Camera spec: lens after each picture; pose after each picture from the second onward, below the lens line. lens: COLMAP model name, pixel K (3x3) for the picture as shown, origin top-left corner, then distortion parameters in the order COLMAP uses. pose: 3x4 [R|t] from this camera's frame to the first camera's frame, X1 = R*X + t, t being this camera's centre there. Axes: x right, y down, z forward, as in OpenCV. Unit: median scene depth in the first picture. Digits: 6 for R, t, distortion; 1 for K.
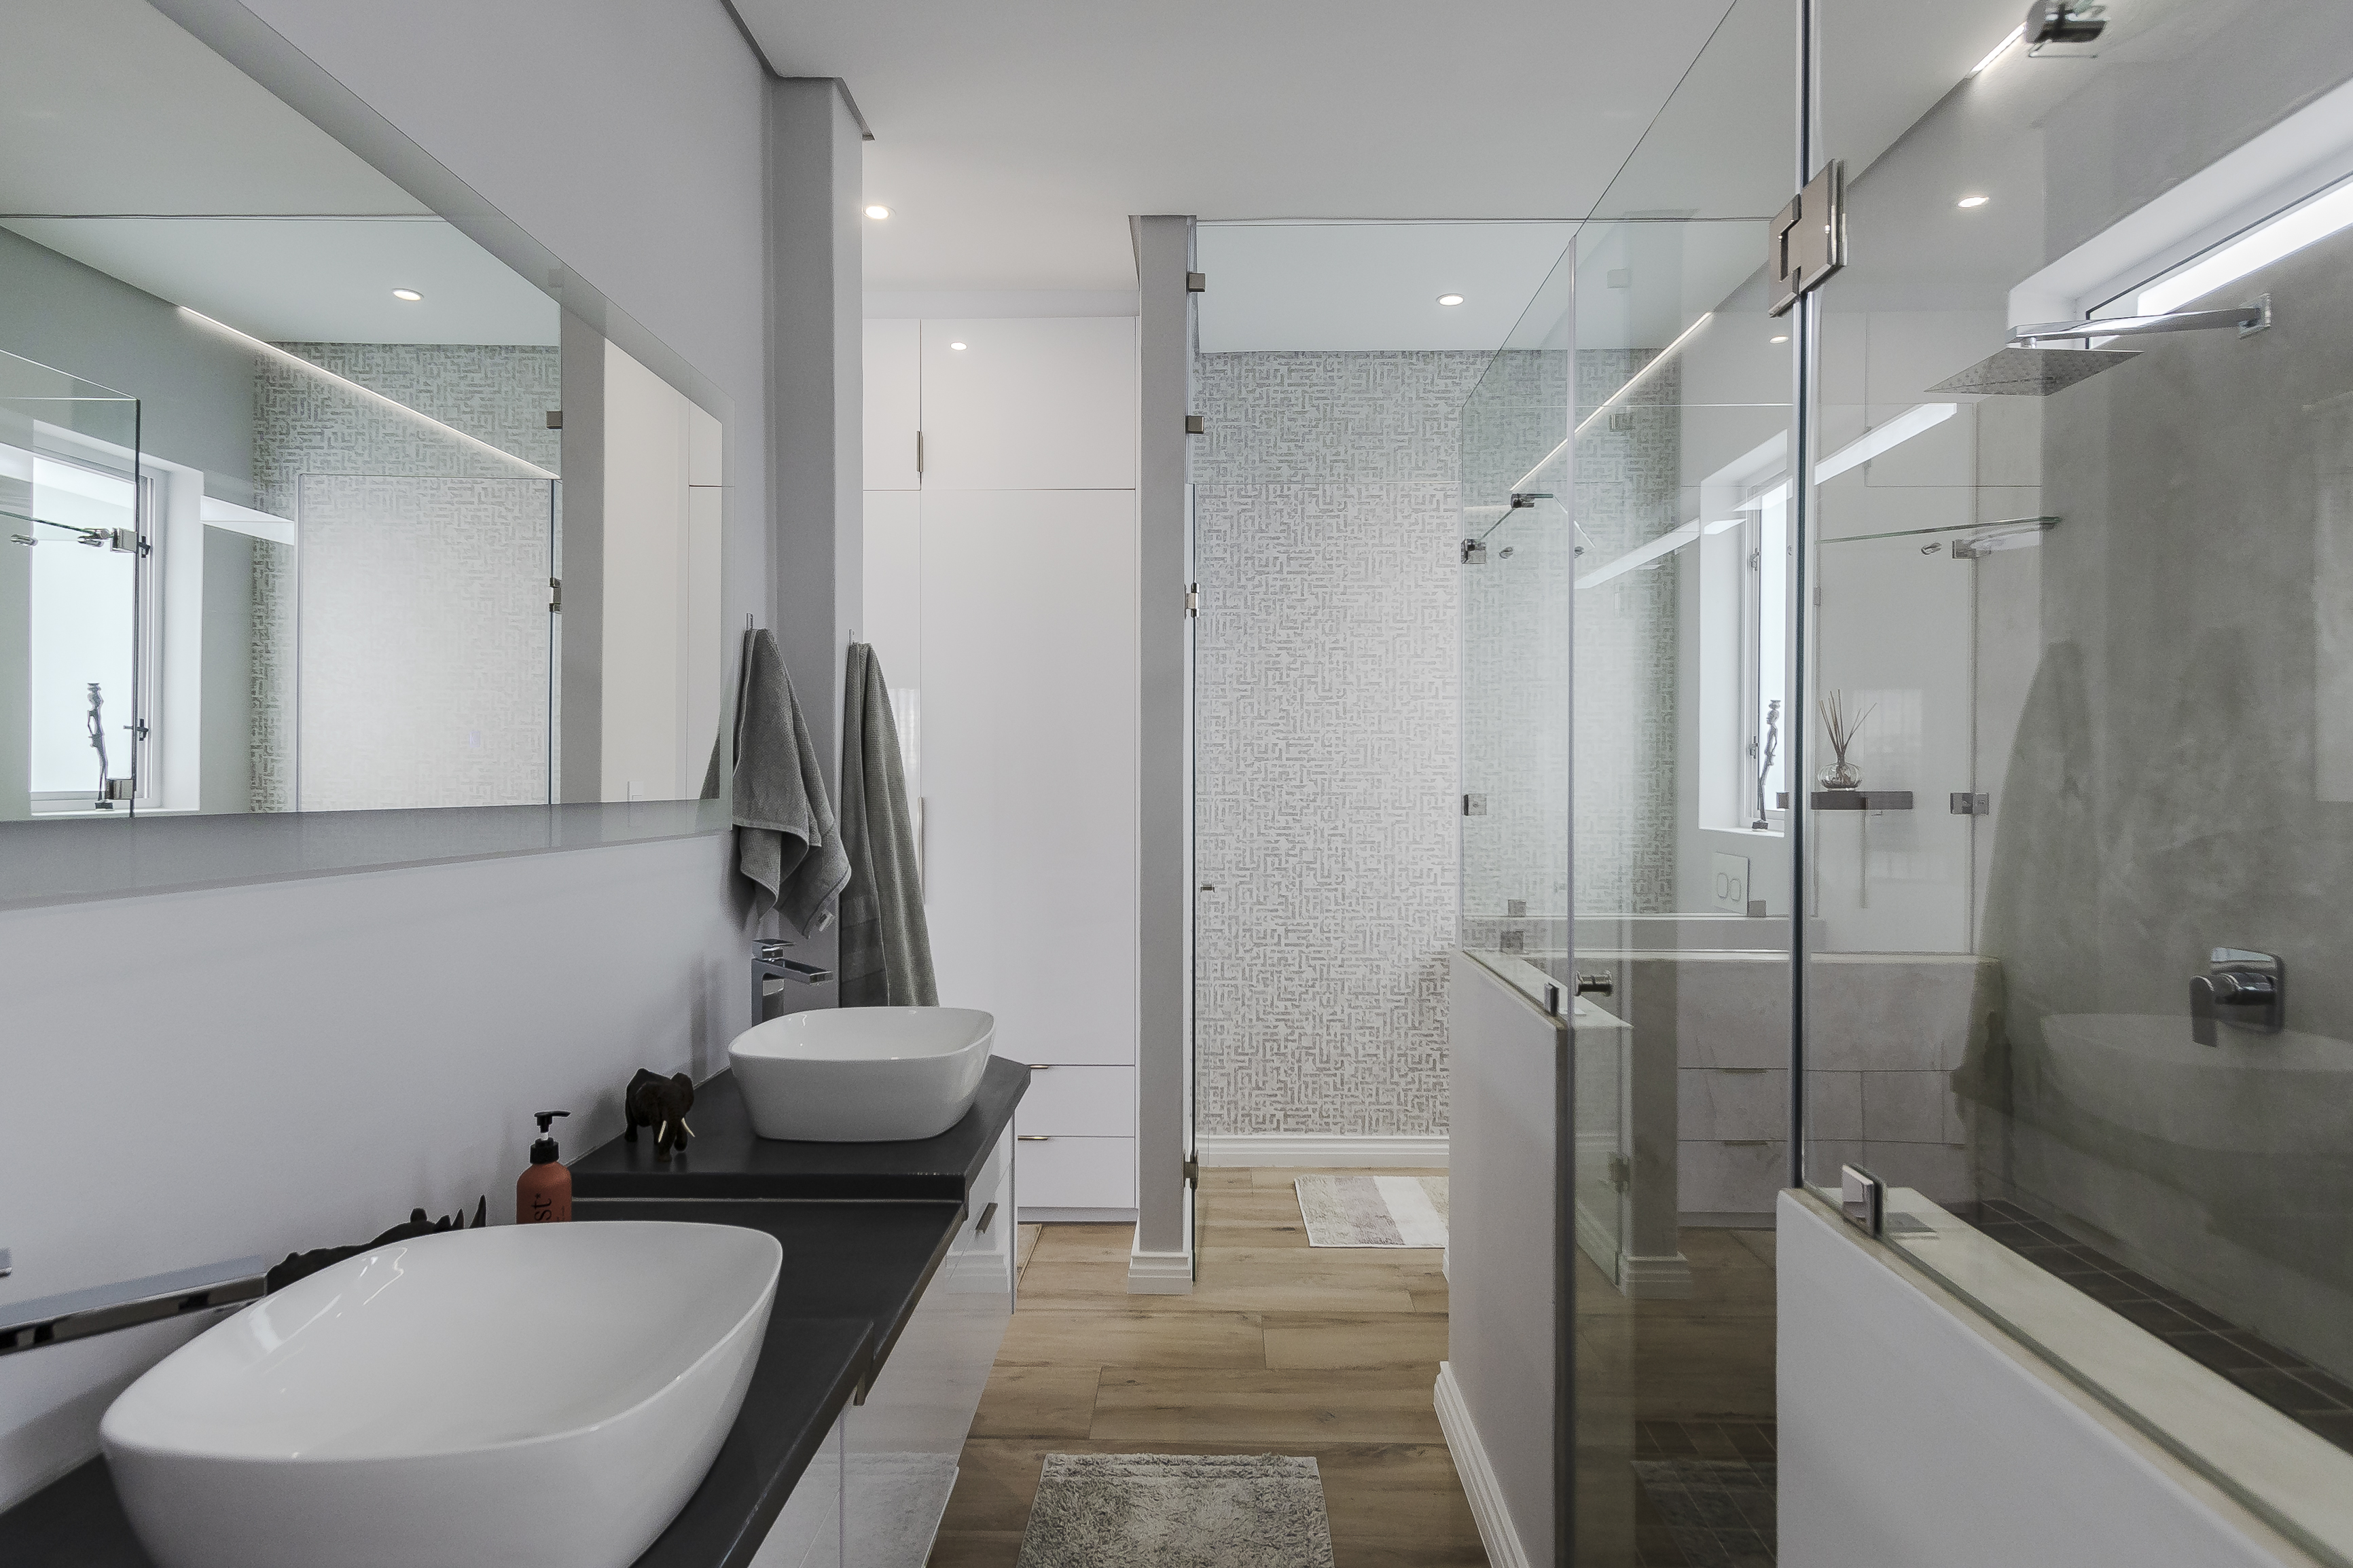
lens RADIAL K [[1253.3, 0, 1185.8], [0, 1253.3, 789.1], [0, 0, 1]] dist [-0.011174, -0.000034]
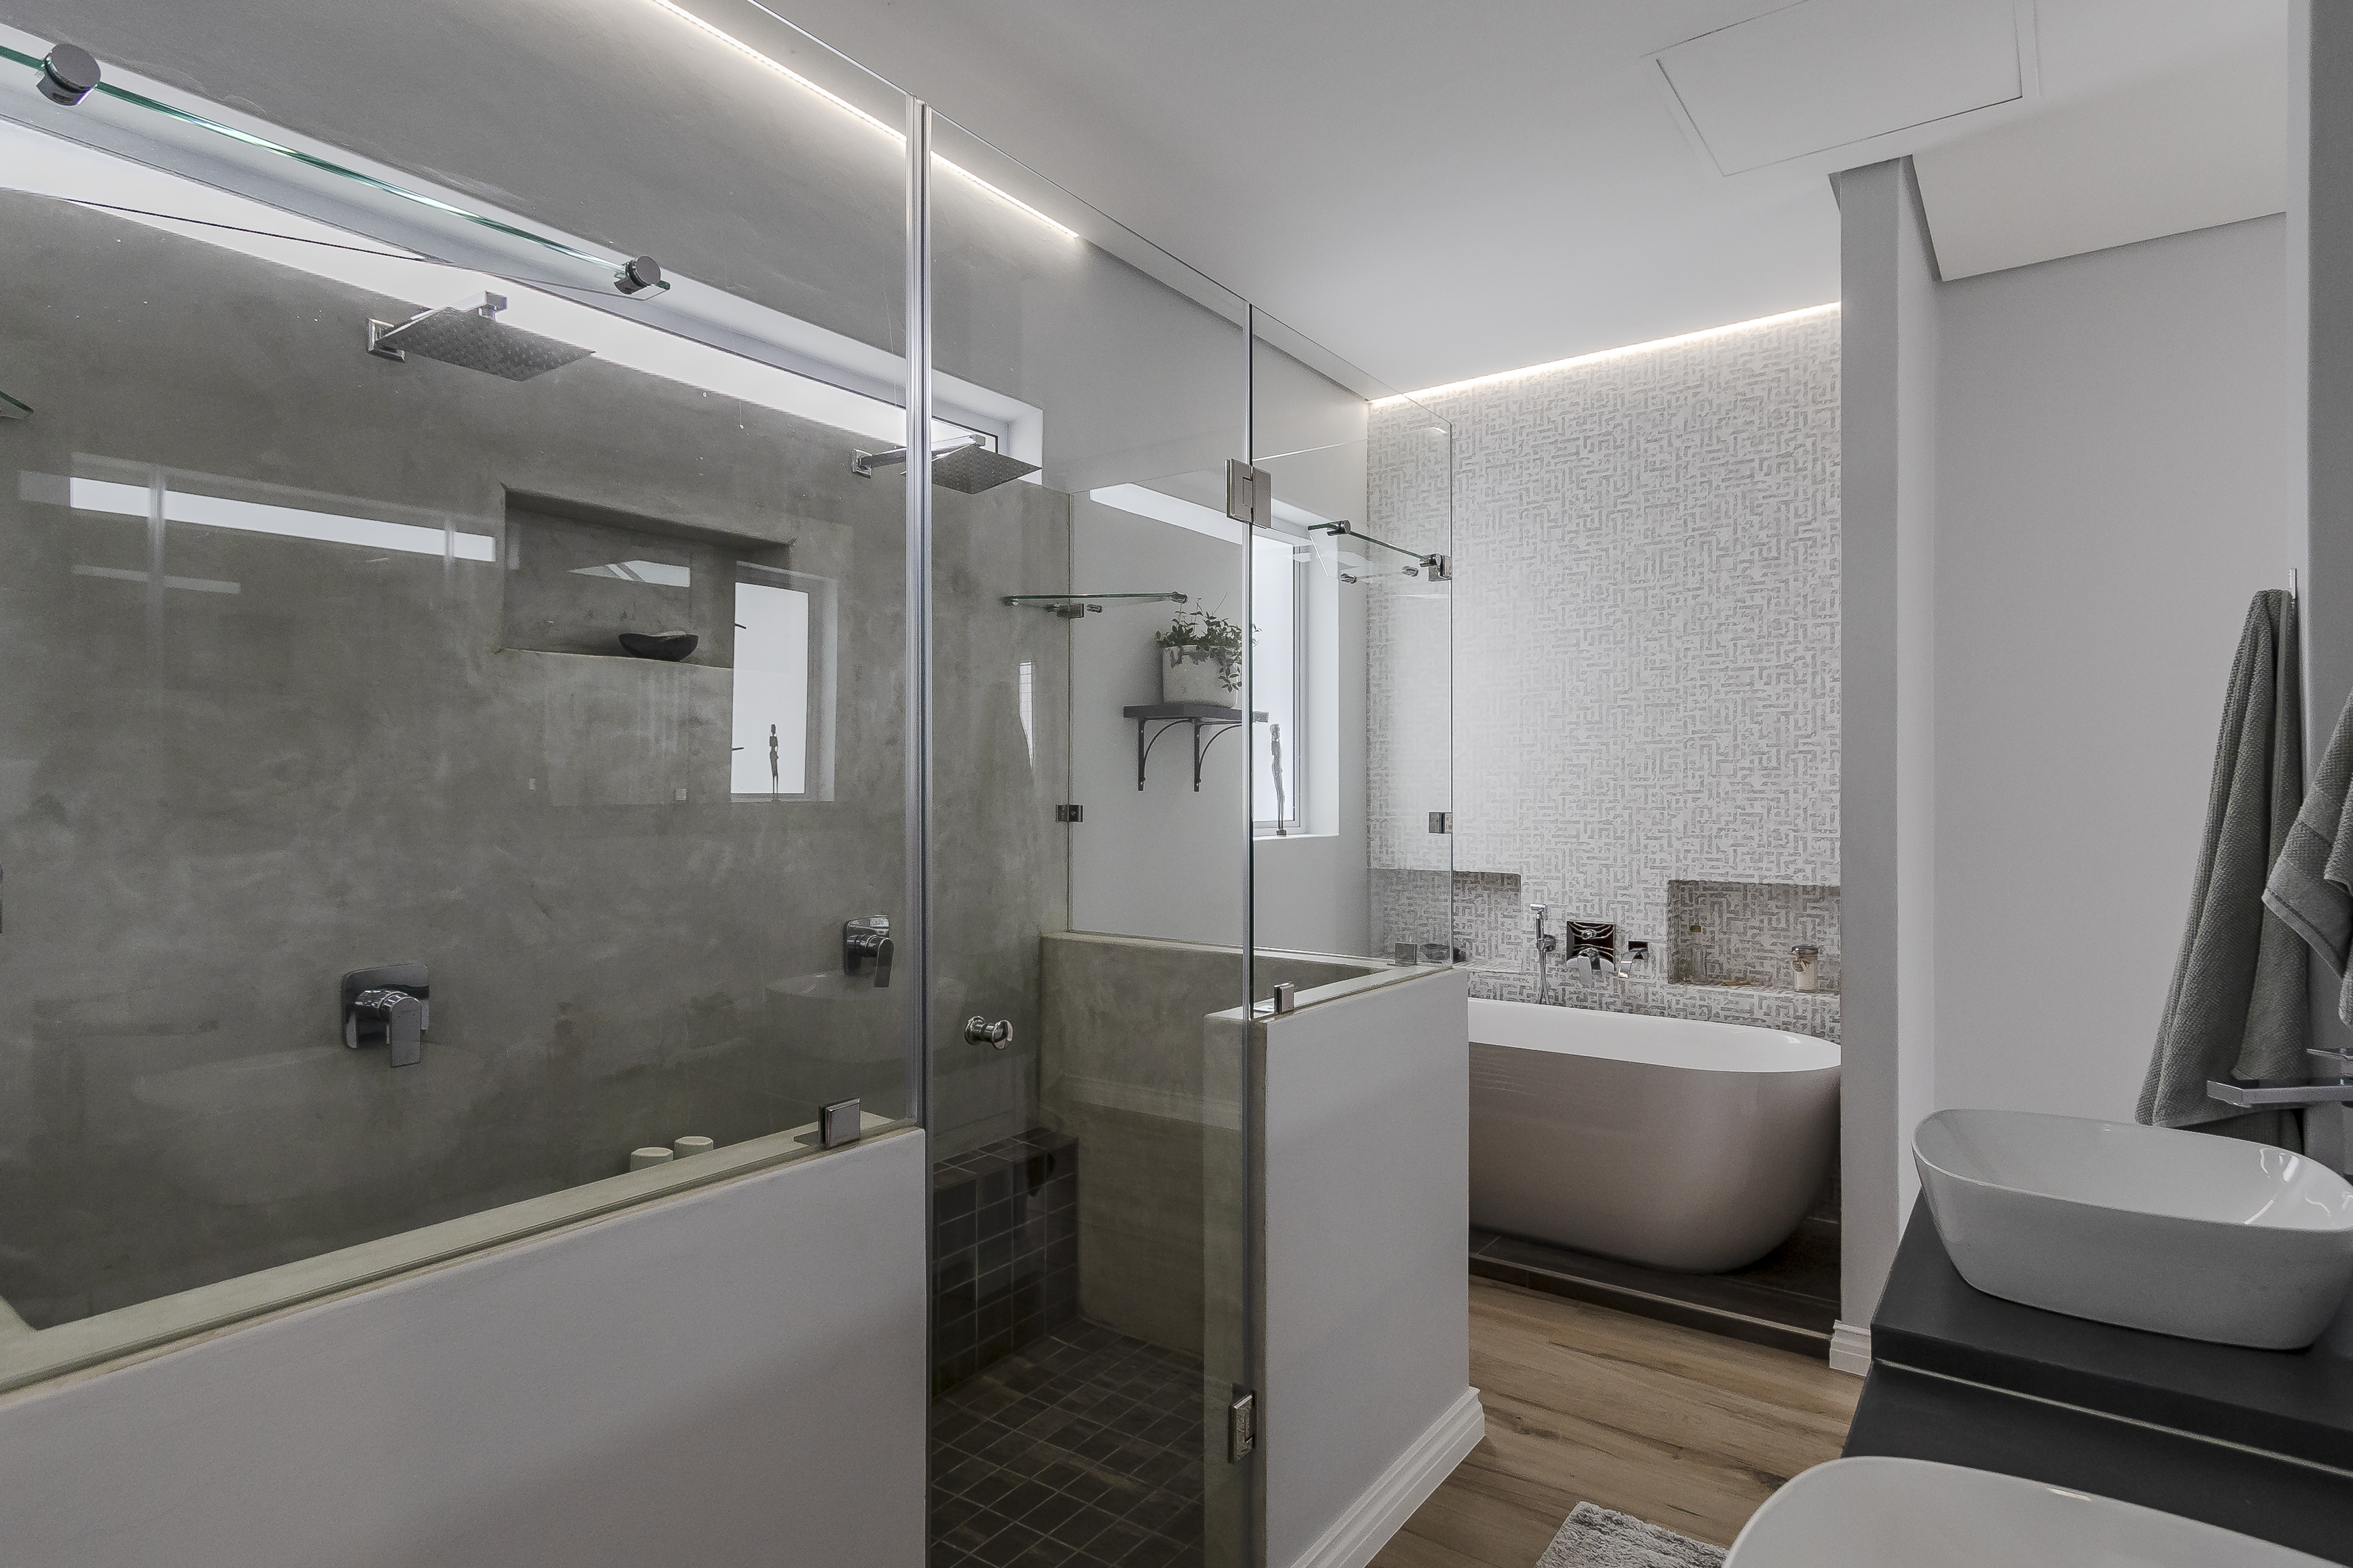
lens RADIAL K [[1253.3, 0, 1185.8], [0, 1253.3, 789.1], [0, 0, 1]] dist [-0.011174, -0.000034]
pose [[-0.827966, -0.001299, 0.560777, -0.242122], [0.004484, 0.999950, 0.008937, -0.019637], [-0.560760, 0.009914, -0.827919, 1.429798]]
